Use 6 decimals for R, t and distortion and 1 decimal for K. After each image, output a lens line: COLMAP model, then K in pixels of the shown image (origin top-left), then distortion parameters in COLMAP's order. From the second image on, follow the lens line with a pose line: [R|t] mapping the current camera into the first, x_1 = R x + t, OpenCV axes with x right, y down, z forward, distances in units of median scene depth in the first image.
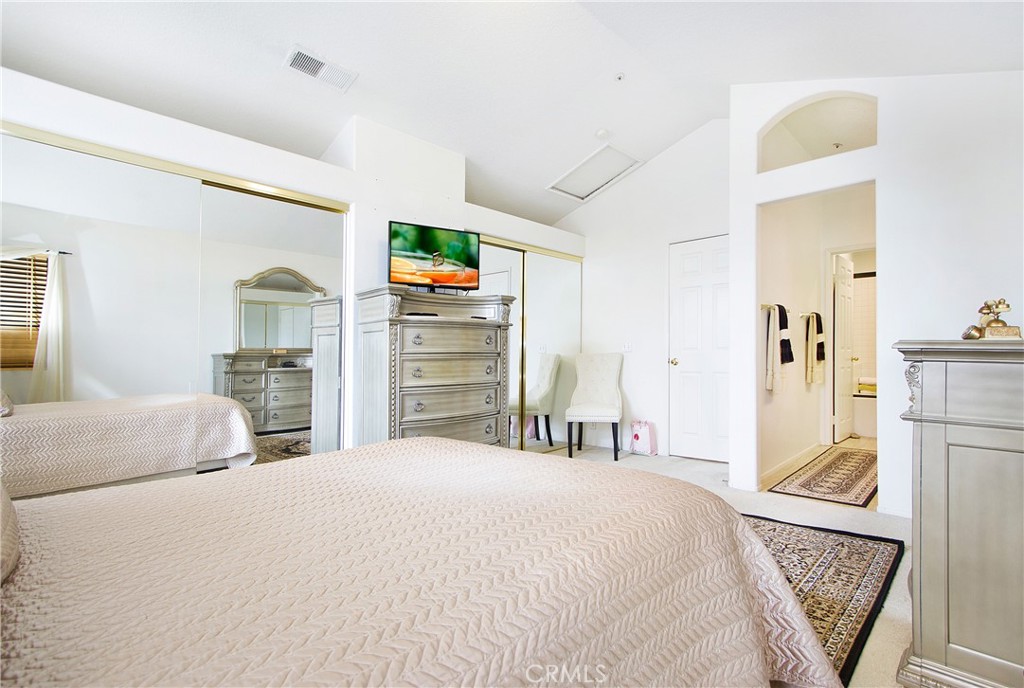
lens RADIAL K [[475.1, 0, 515.2], [0, 475.1, 352.8], [0, 0, 1]] dist [0.000244, 0.000184]
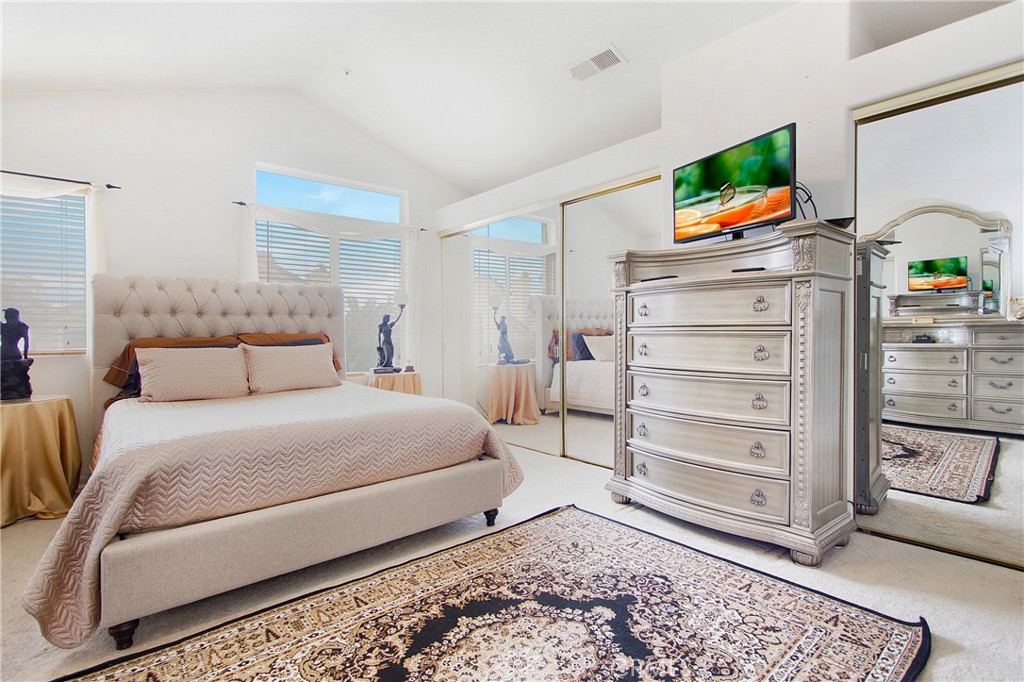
lens RADIAL K [[475.1, 0, 514.8], [0, 475.1, 334.7], [0, 0, 1]] dist [0.000244, 0.000184]
pose [[-0.071213, 0.021018, -0.997240, 0.576279], [0.003408, 0.999777, 0.020828, -0.000226], [0.997455, -0.001915, -0.071269, 0.730798]]
